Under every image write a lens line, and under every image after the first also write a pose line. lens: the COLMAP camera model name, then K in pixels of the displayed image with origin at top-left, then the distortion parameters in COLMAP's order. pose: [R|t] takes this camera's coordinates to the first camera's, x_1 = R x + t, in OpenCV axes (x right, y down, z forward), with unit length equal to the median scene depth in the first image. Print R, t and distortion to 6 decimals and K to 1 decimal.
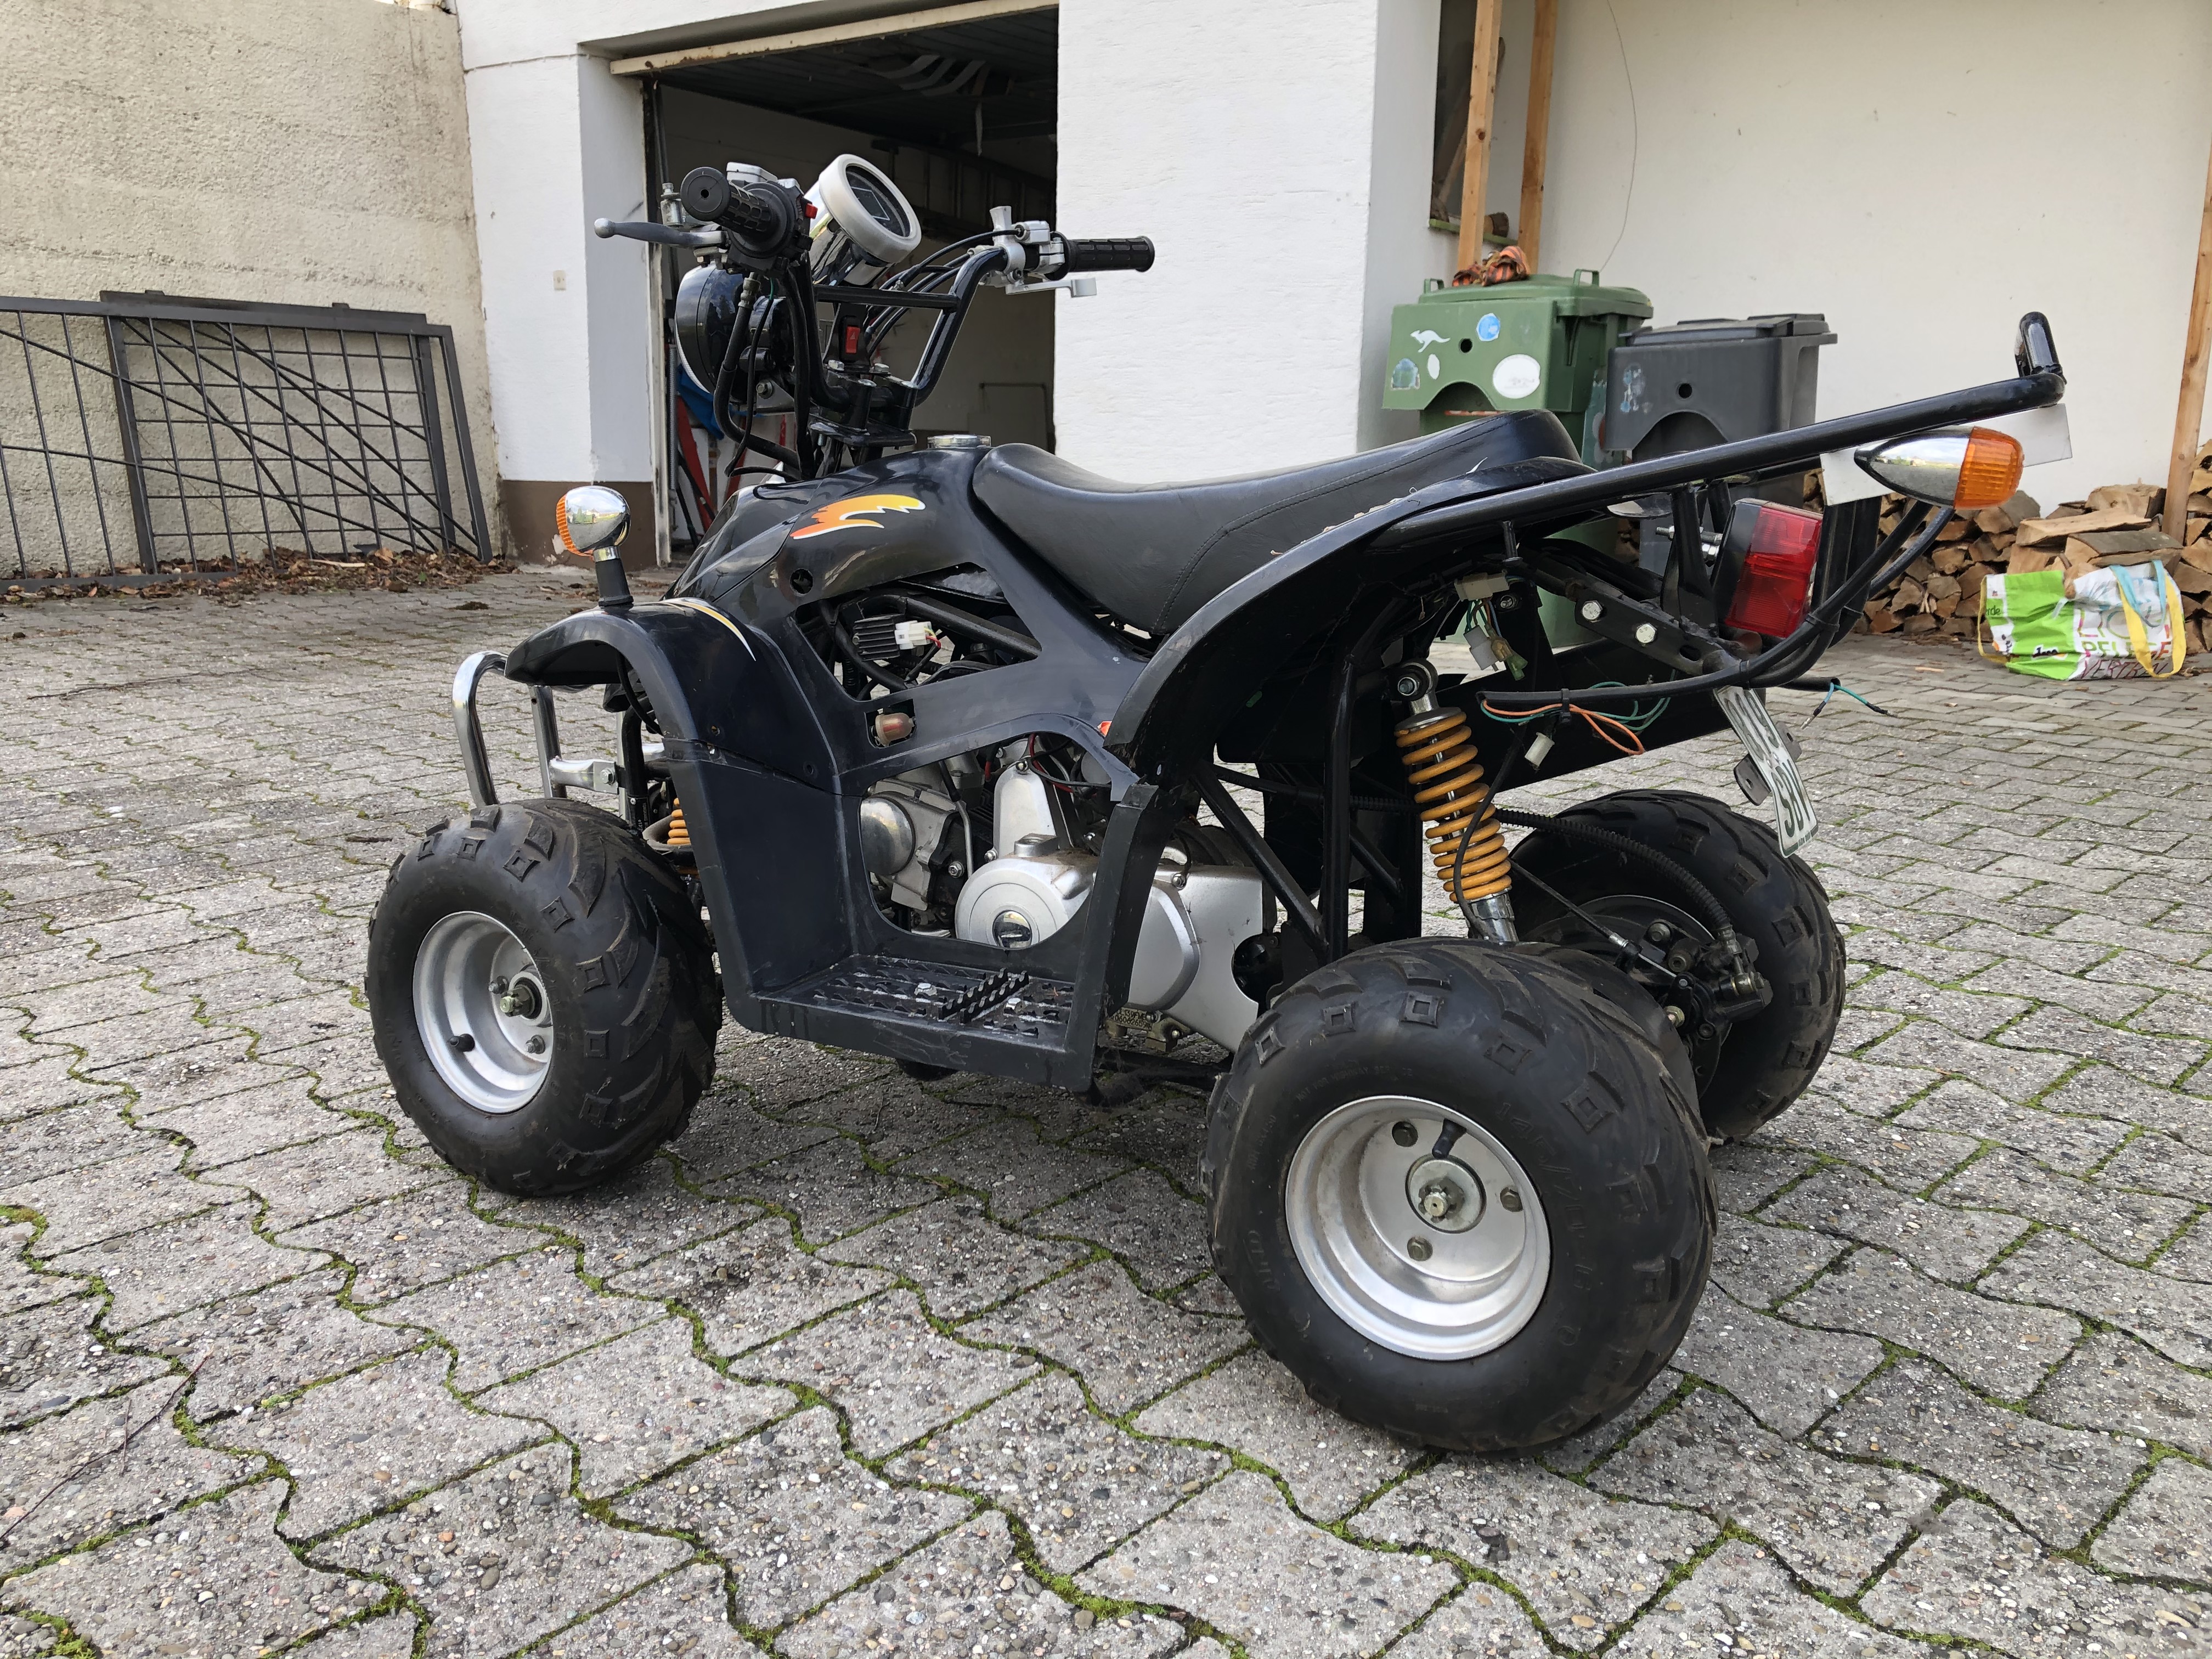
lens RADIAL K [[1822.3, 0, 1071.2], [0, 1822.3, 821.0], [0, 0, 1]] dist [-0.018161, 0.069372]
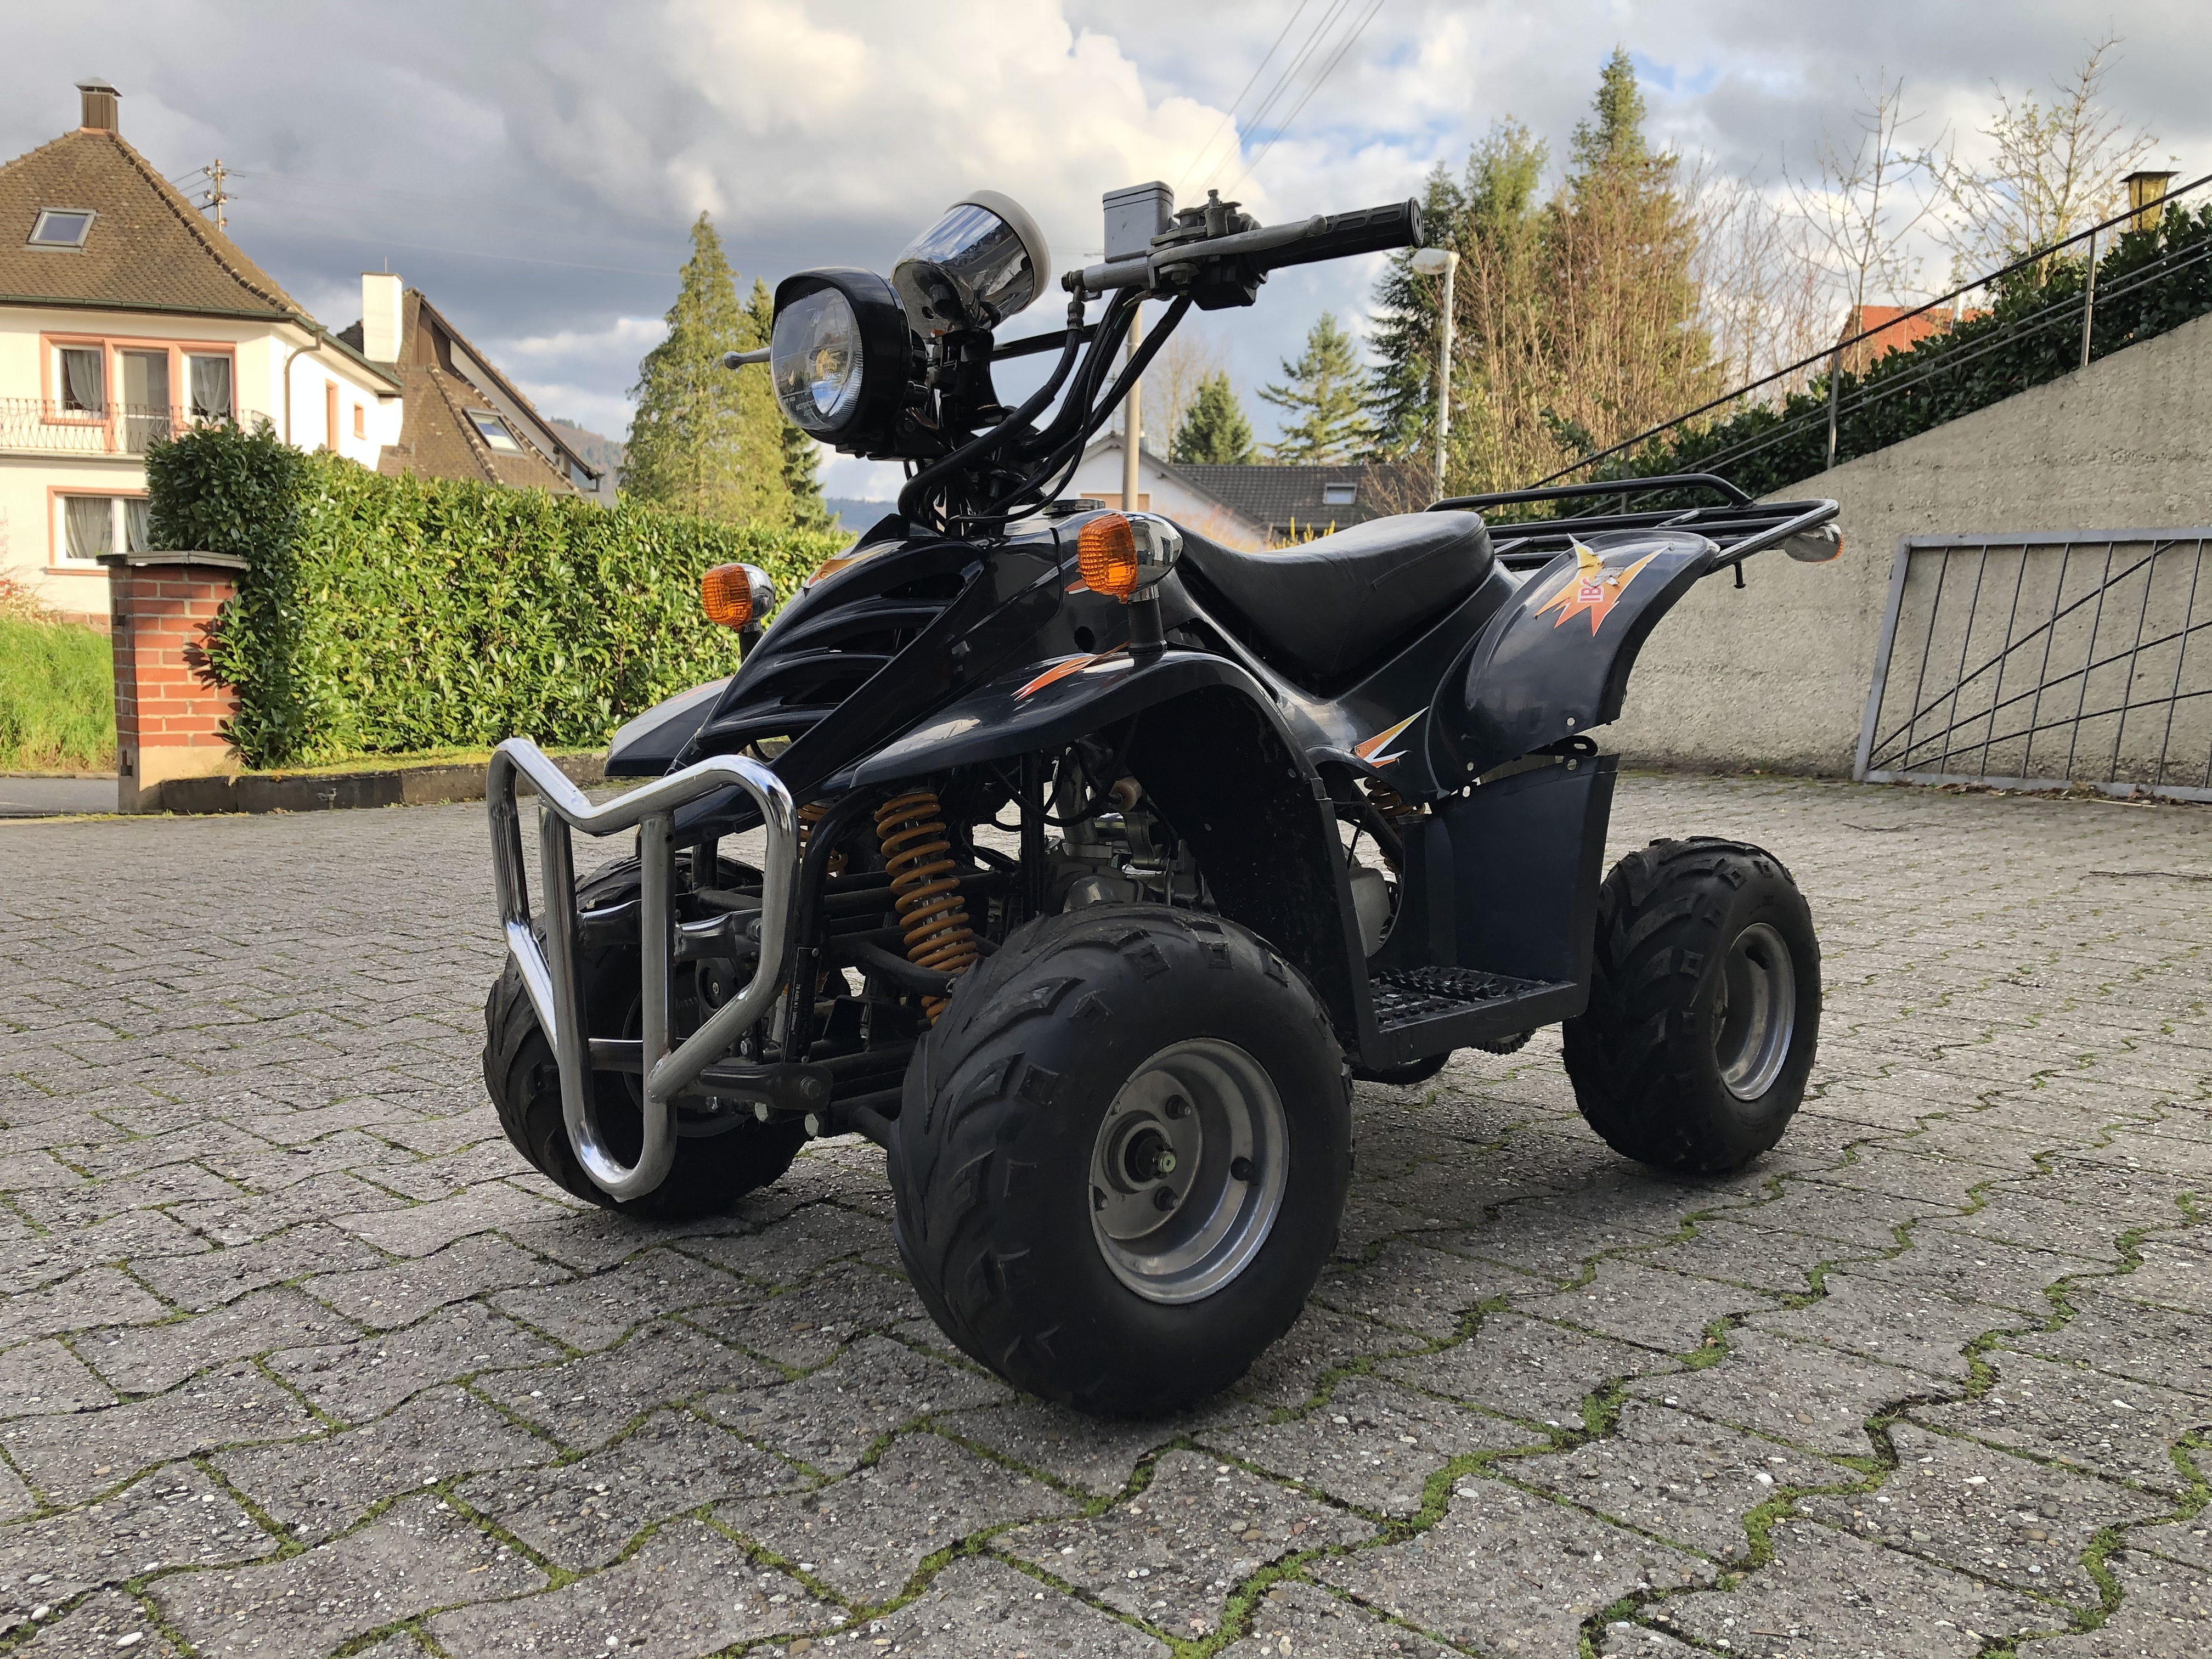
lens RADIAL K [[1819.1, 0, 1090.0], [0, 1819.1, 828.5], [0, 0, 1]] dist [0.004346, 0.020714]
pose [[-0.005726, 0.085585, -0.996314, 1.624232], [-0.219706, 0.971878, 0.084749, -0.179754], [0.975549, 0.219382, 0.013238, 1.380370]]
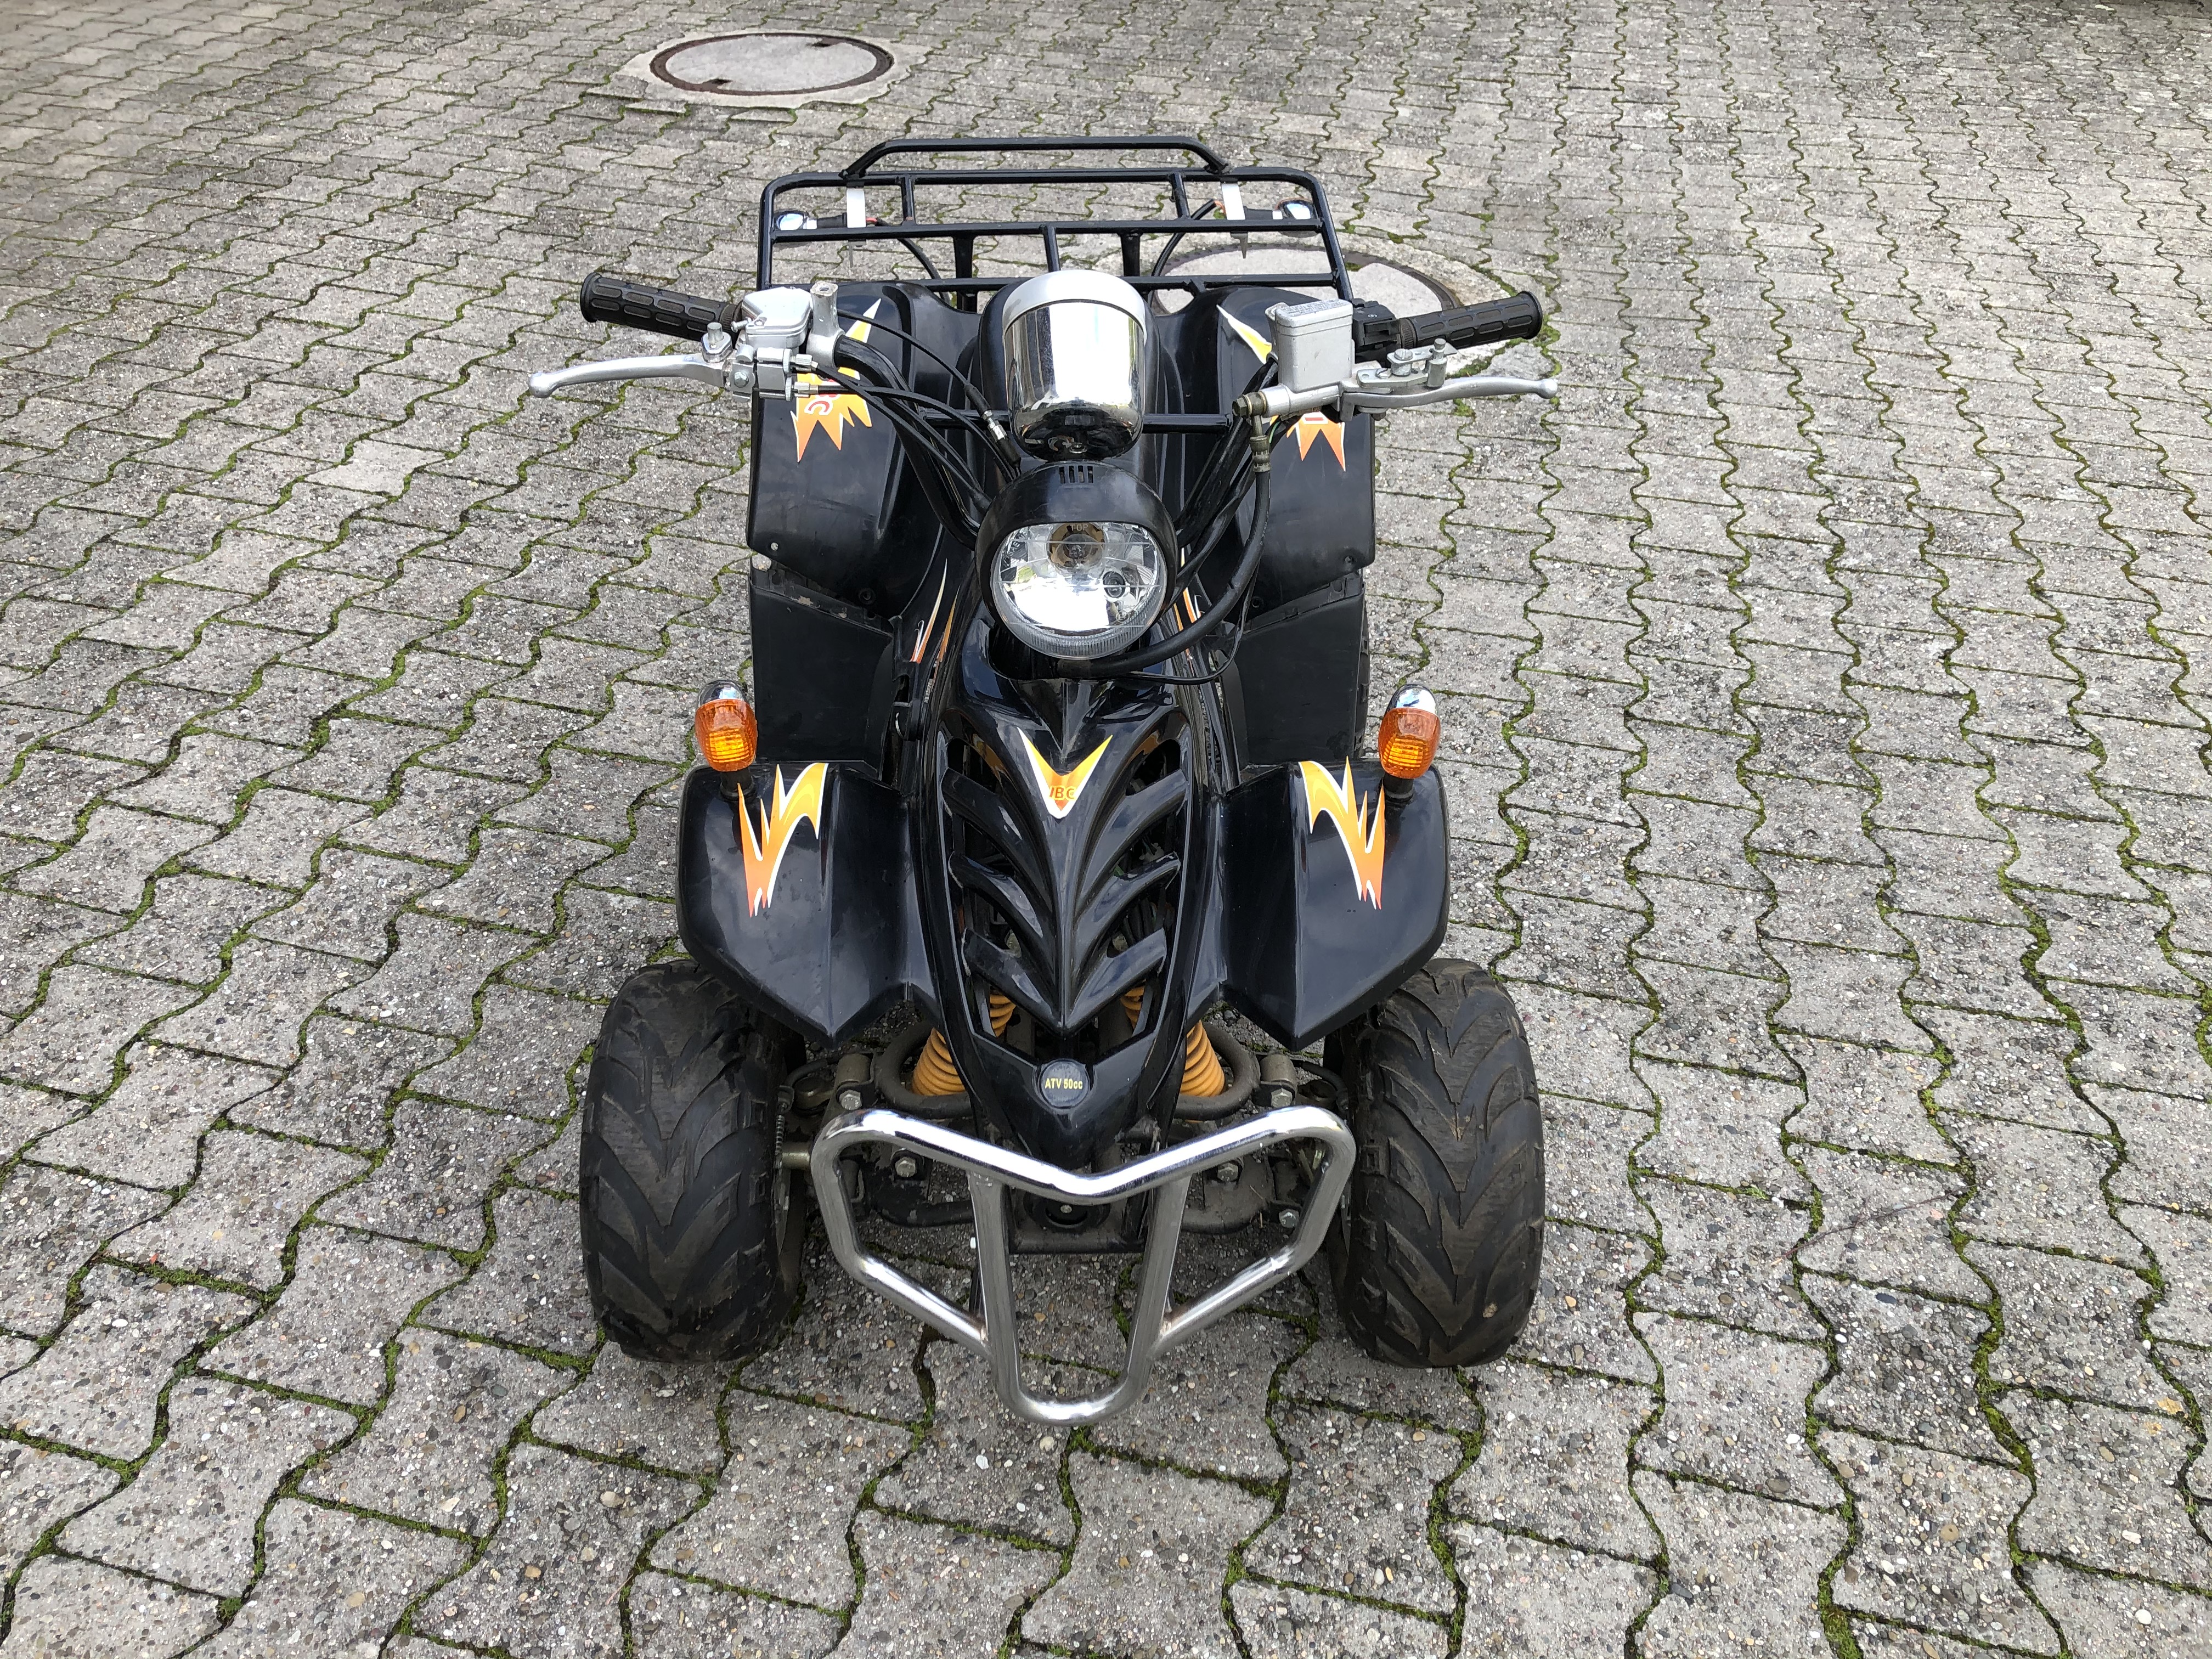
lens RADIAL K [[1813.7, 0, 1086.2], [0, 1813.7, 817.6], [0, 0, 1]] dist [0.005798, 0.015262]
pose [[-0.522805, -0.505402, 0.686472, -0.943589], [0.161794, 0.731823, 0.662010, -0.871138], [-0.836957, 0.457170, -0.300830, 1.656162]]
